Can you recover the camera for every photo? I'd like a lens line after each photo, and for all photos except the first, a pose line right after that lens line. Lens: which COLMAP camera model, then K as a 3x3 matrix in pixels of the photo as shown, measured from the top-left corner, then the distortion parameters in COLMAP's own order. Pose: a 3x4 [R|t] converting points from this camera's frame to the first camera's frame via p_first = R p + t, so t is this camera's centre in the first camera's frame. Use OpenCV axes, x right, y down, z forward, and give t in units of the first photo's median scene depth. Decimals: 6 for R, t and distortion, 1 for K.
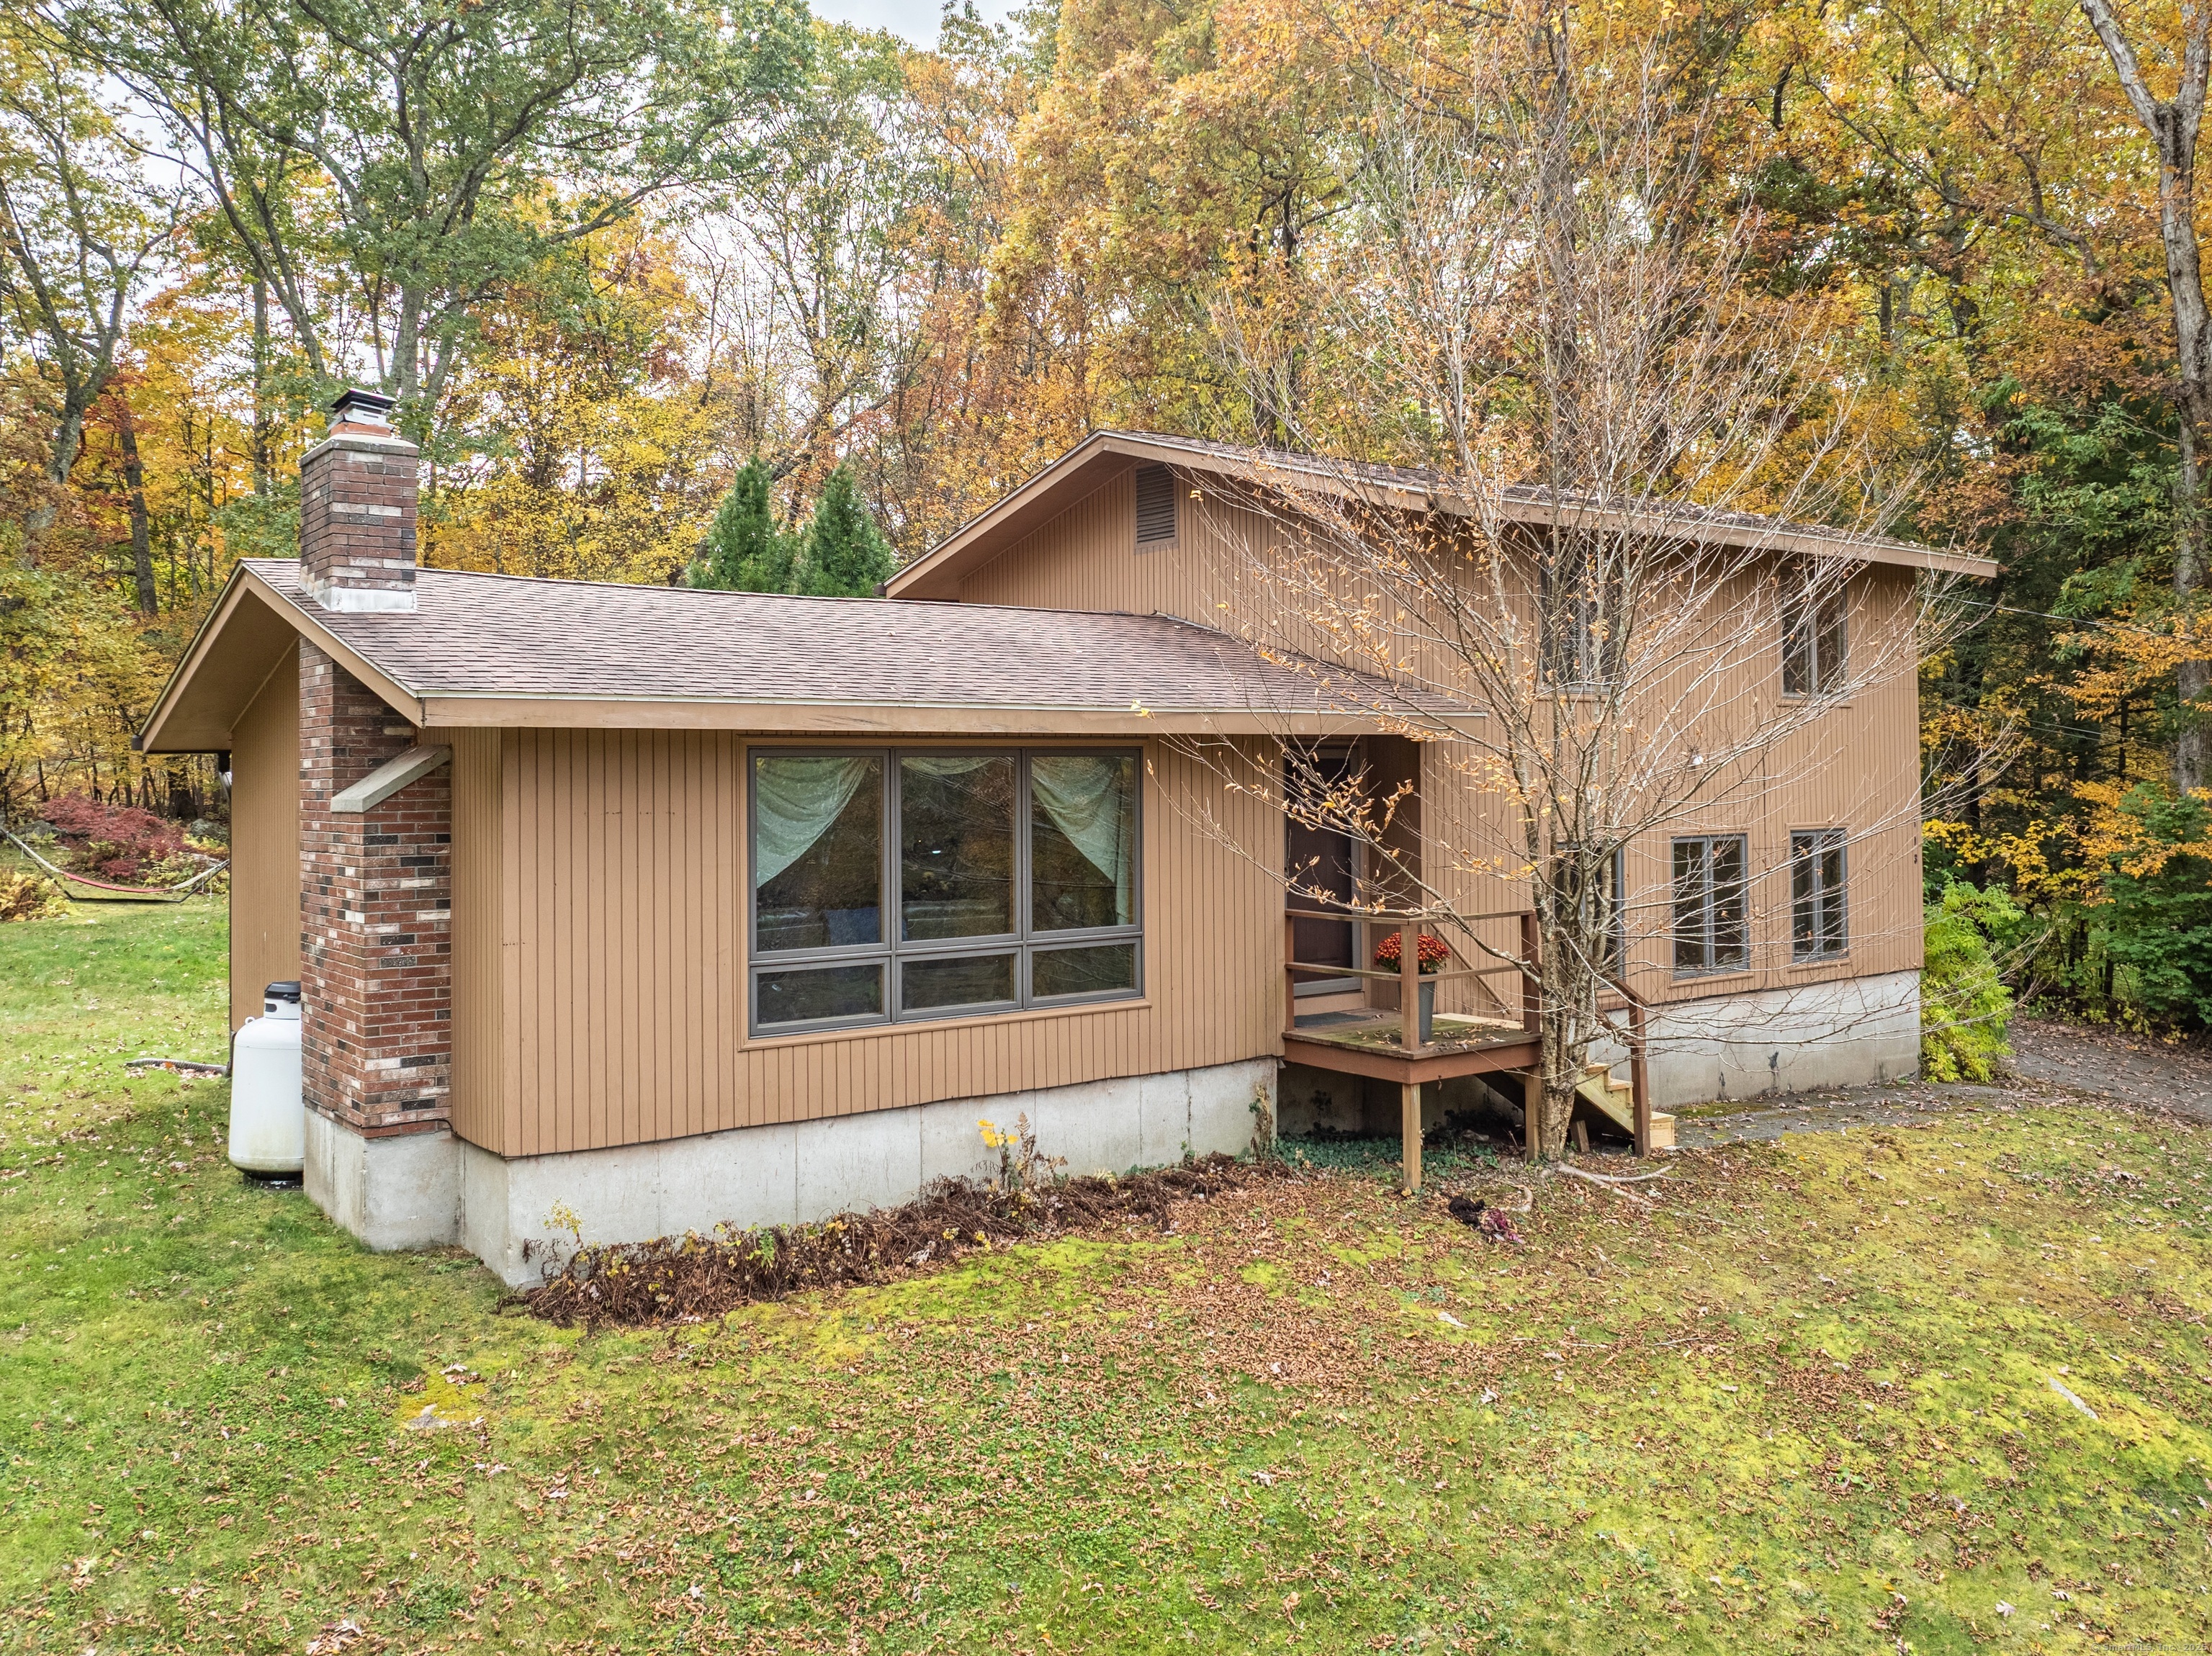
lens RADIAL K [[1850.0, 0, 1240.4], [0, 1850.0, 825.6], [0, 0, 1]] dist [-0.007952, 0.001826]
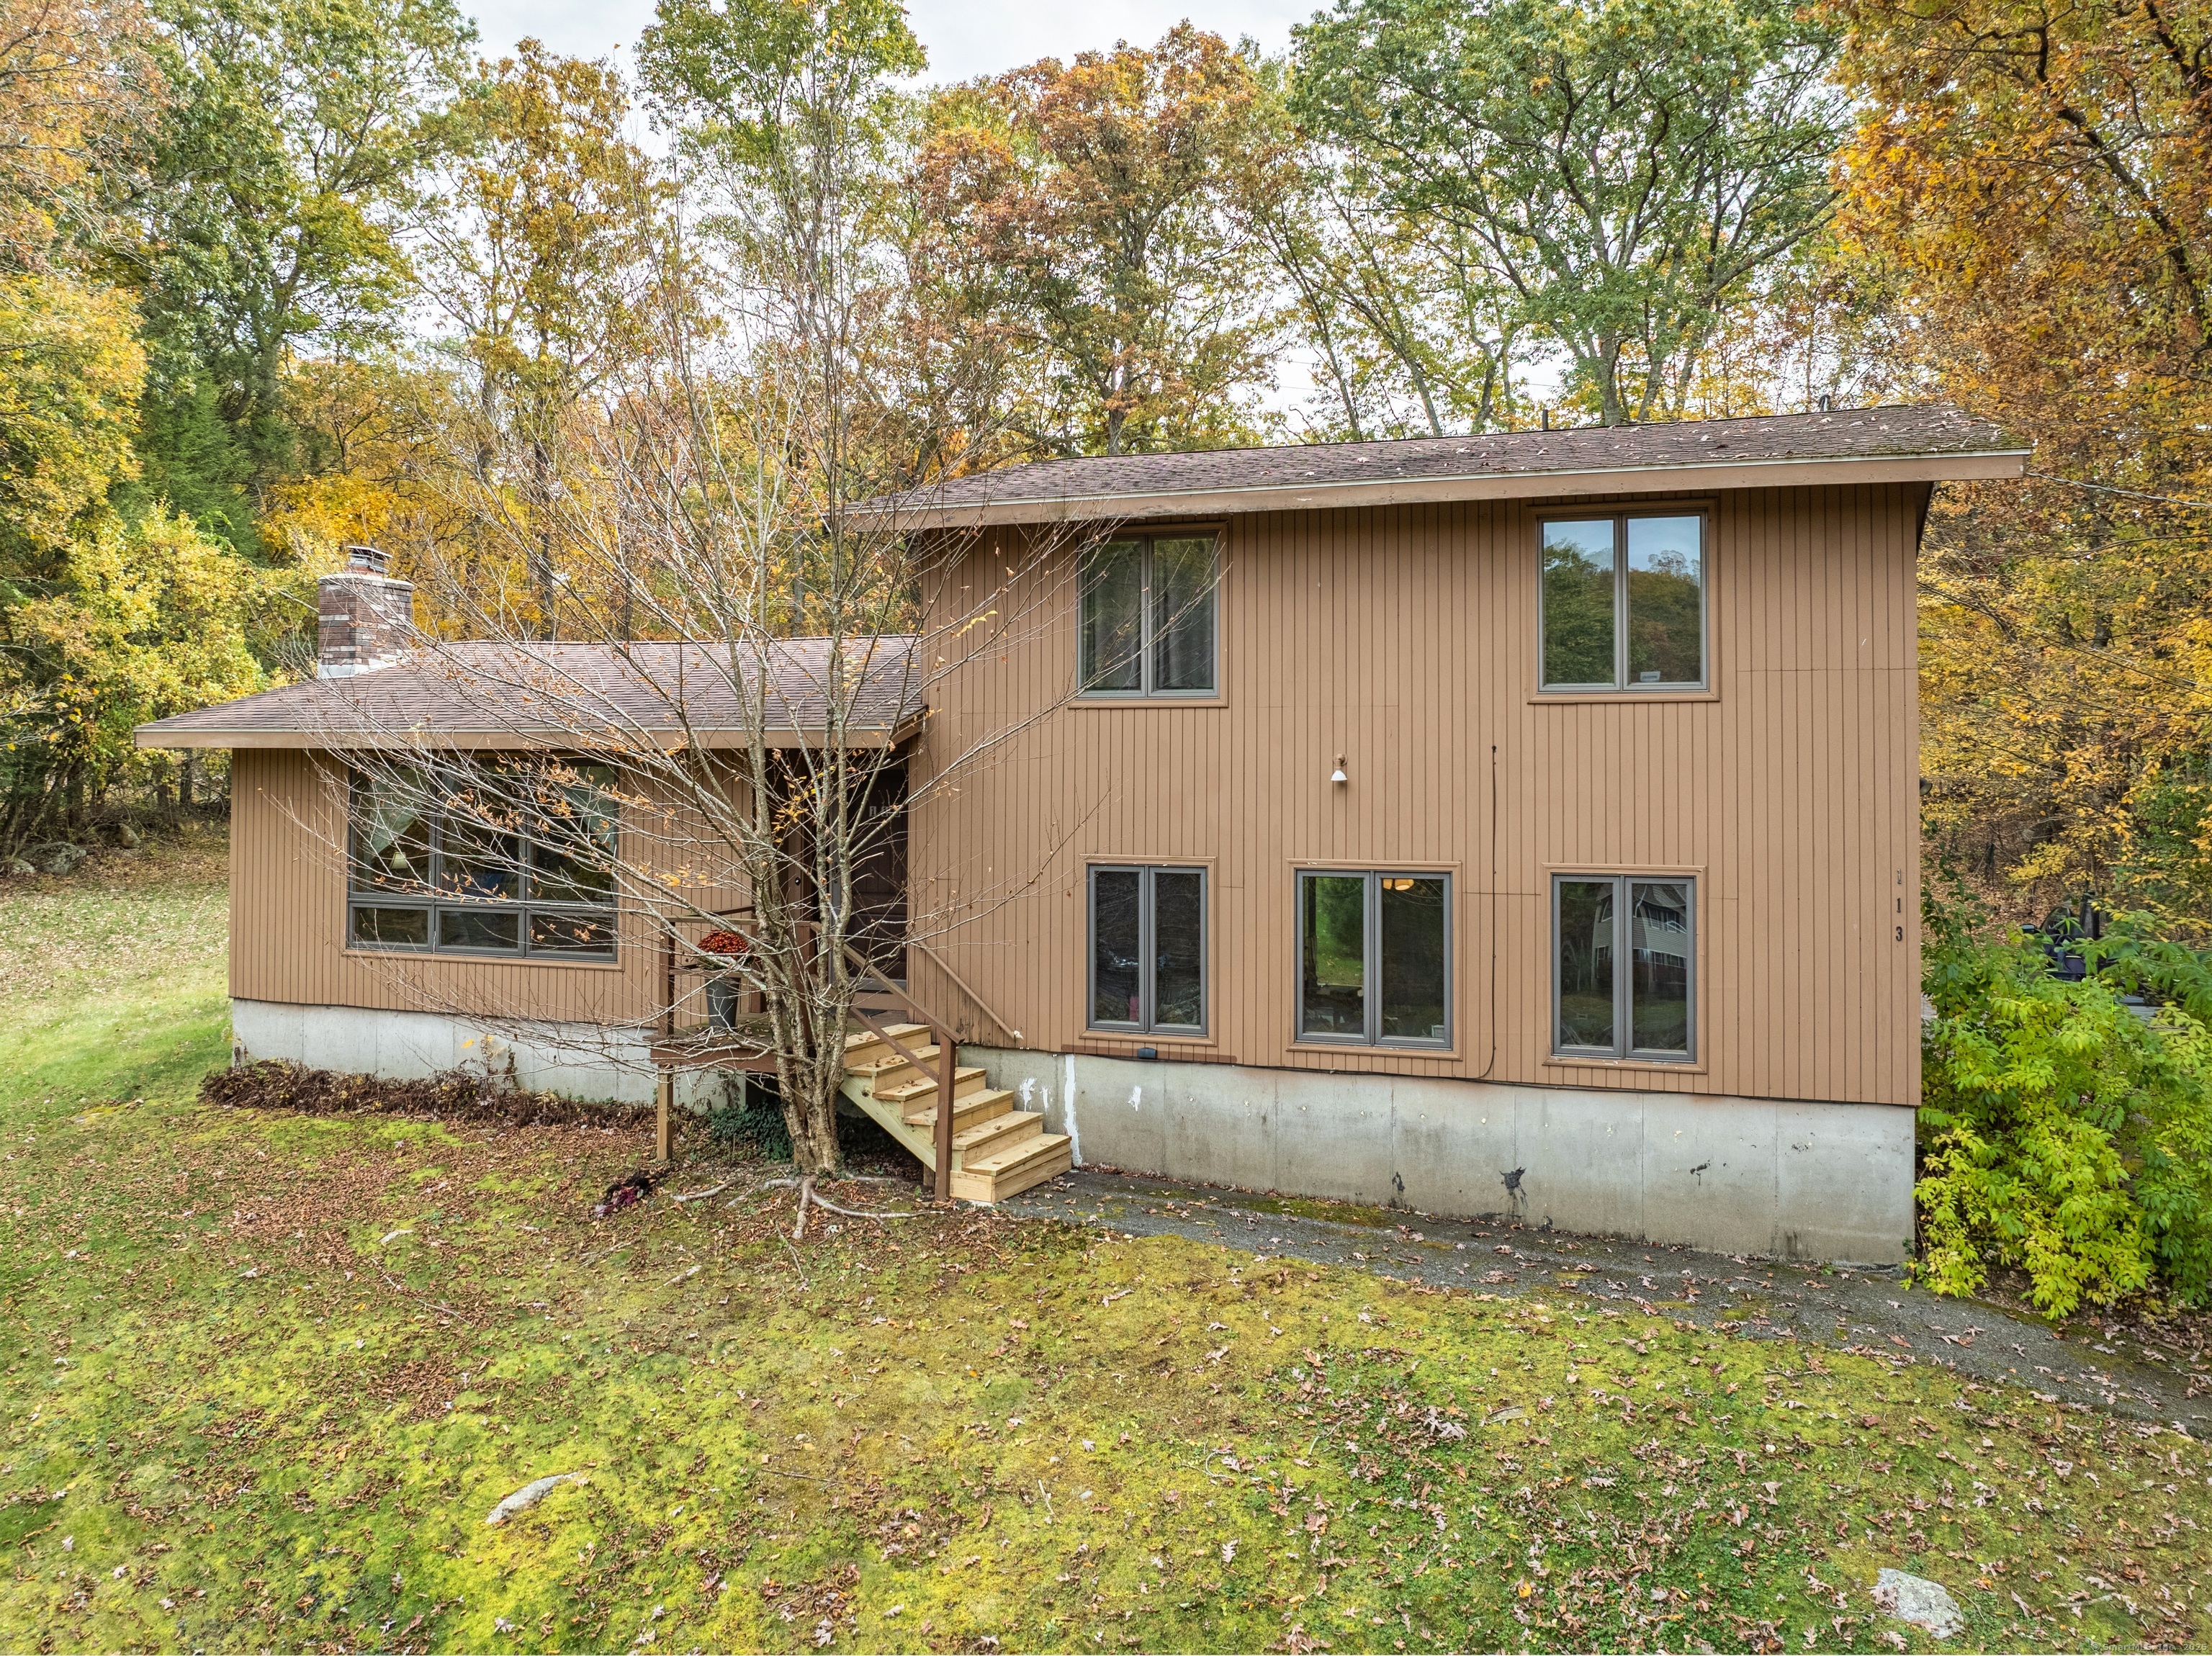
lens RADIAL K [[1850.0, 0, 1240.4], [0, 1850.0, 825.6], [0, 0, 1]] dist [-0.007952, 0.001826]
pose [[0.494030, 0.037436, -0.868638, 1.311369], [-0.030780, 0.999199, 0.025557, -0.044594], [0.868900, 0.014110, 0.494787, 0.811913]]
